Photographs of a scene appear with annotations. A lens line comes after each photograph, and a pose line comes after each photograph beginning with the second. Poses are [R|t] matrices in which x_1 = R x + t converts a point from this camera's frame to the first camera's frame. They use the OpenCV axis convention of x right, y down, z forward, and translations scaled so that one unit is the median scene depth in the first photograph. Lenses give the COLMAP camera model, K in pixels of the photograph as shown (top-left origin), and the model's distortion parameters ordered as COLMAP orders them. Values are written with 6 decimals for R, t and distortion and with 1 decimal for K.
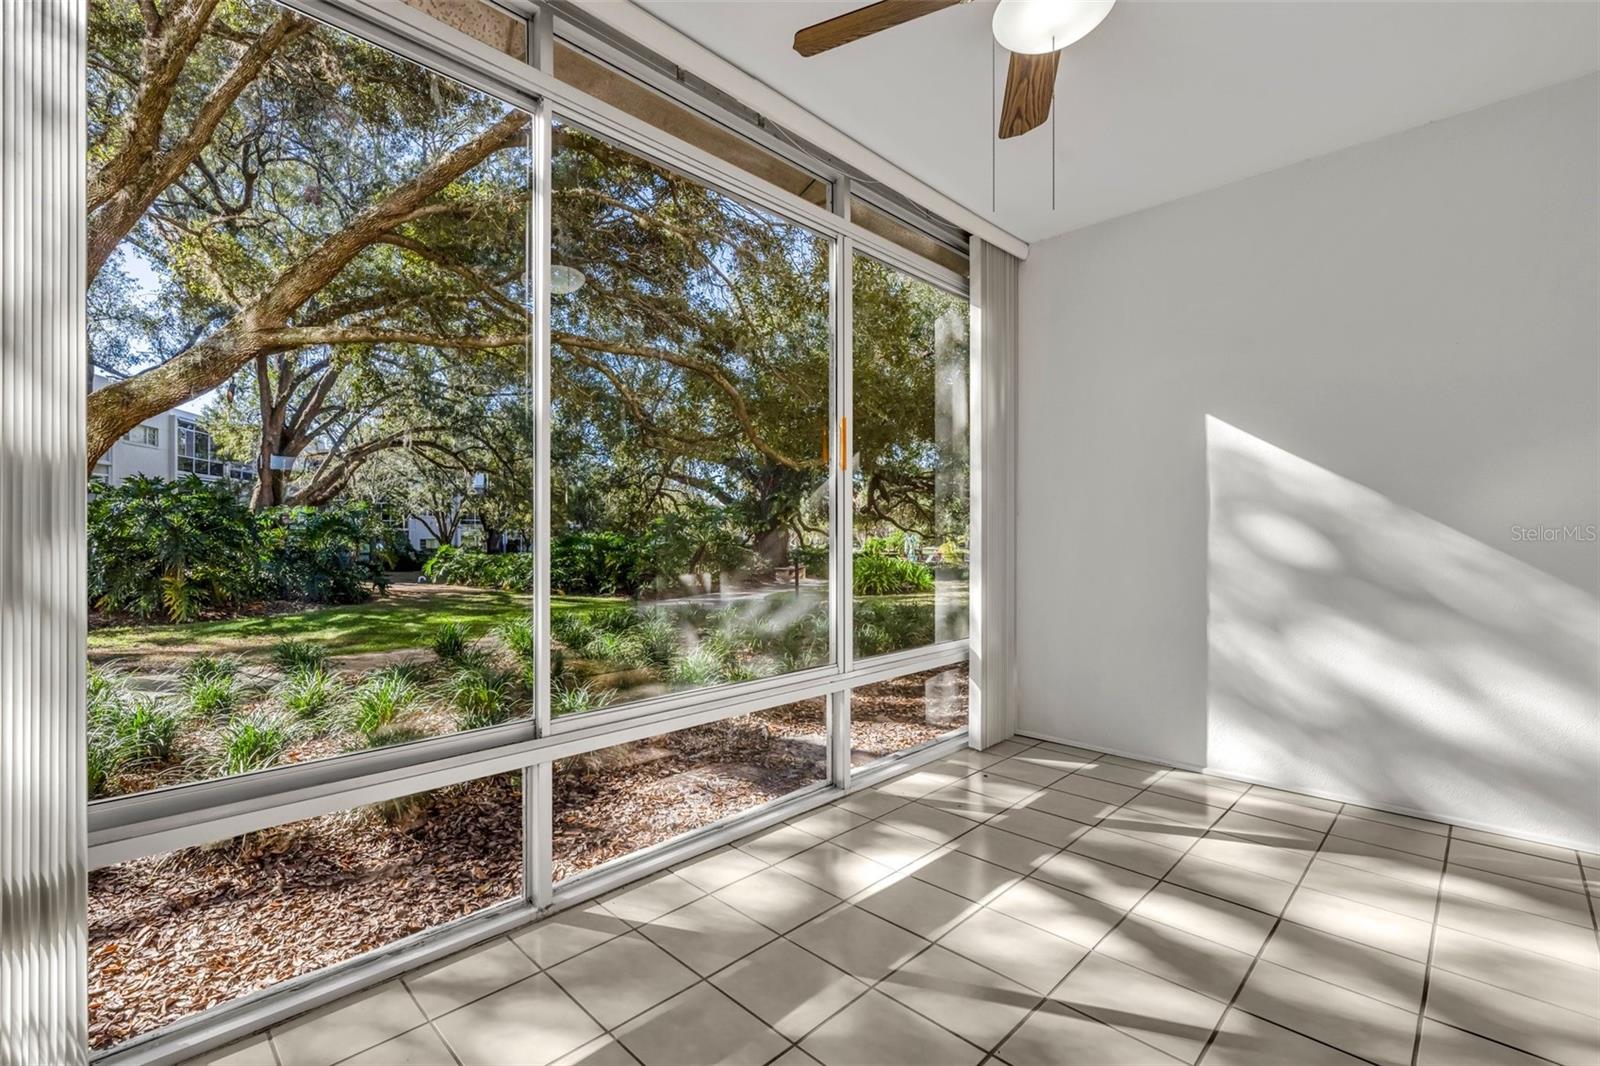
lens RADIAL K [[688.6, 0, 680.2], [0, 688.6, 519.1], [0, 0, 1]] dist [0.005777, 0.000379]
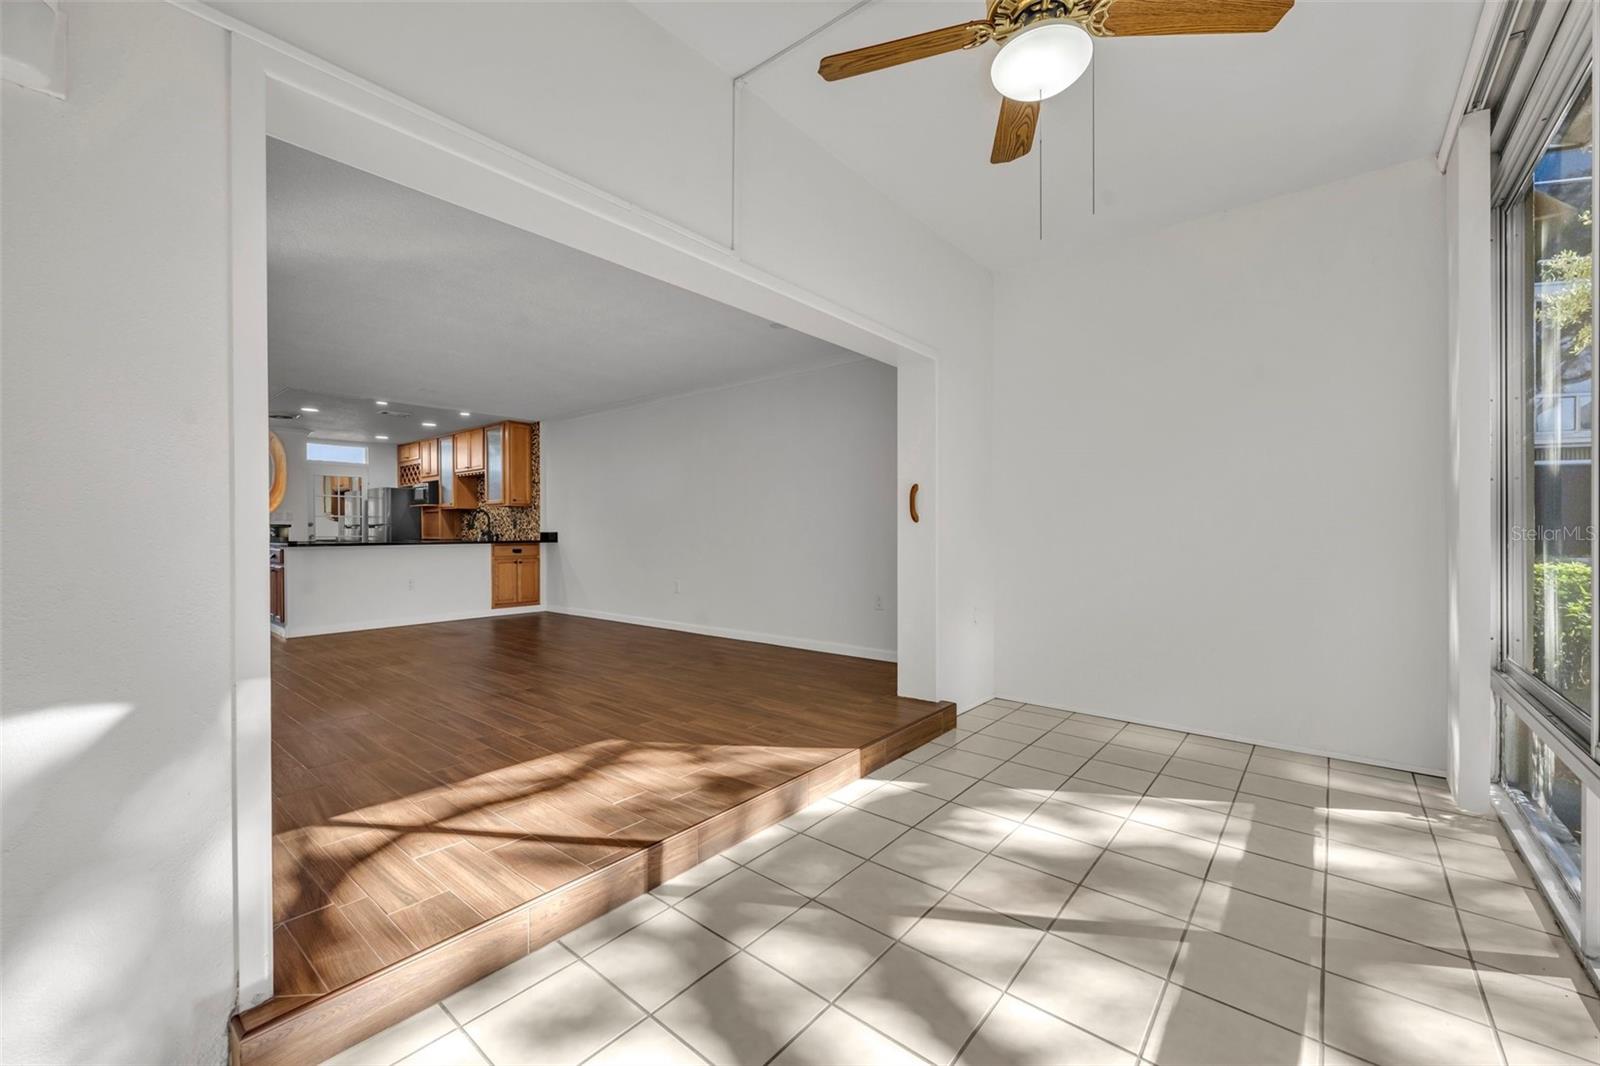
lens RADIAL K [[640.8, 0, 798.0], [0, 640.8, 537.5], [0, 0, 1]] dist [-0.004138, 0.000422]
pose [[-0.985175, 0.007263, -0.171401, 0.154331], [0.008642, 0.999936, -0.007303, 0.006426], [0.171337, -0.008676, -0.985174, 0.274245]]
